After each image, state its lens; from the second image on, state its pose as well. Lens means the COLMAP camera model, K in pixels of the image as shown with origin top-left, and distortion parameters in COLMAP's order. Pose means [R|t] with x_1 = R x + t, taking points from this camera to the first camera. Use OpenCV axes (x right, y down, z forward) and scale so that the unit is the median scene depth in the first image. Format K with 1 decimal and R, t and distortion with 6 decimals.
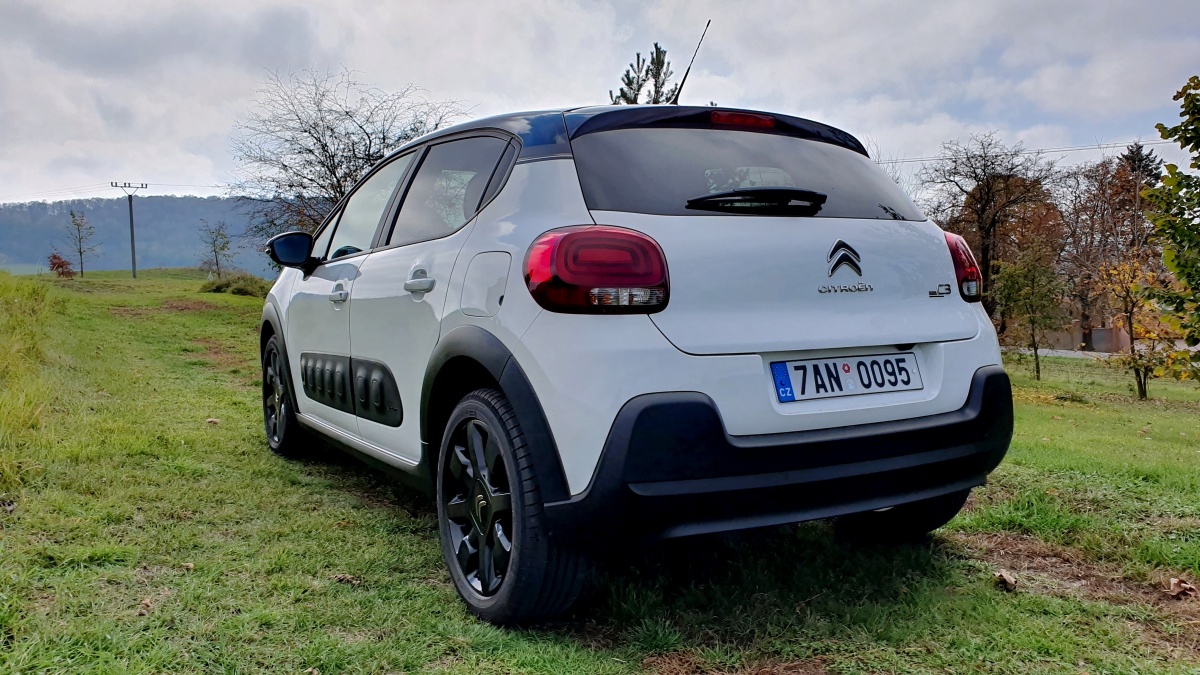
lens RADIAL K [[951.2, 0, 599.2], [0, 951.2, 332.4], [0, 0, 1]] dist [0.038721, 0.003488]
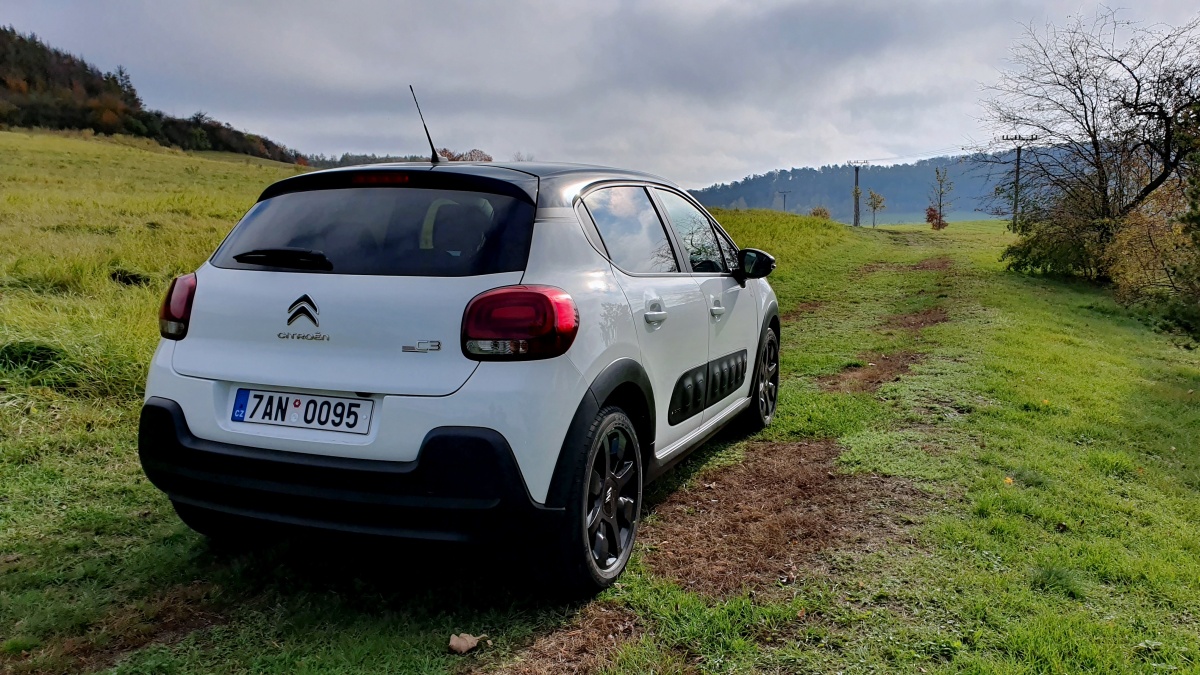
lens RADIAL K [[951.2, 0, 598.2], [0, 951.2, 342.5], [0, 0, 1]] dist [0.038721, 0.003488]
pose [[0.660876, 0.116279, -0.741433, 1.366709], [-0.071660, 0.993188, 0.091887, -0.171622], [0.747066, -0.007595, 0.664706, 0.493426]]
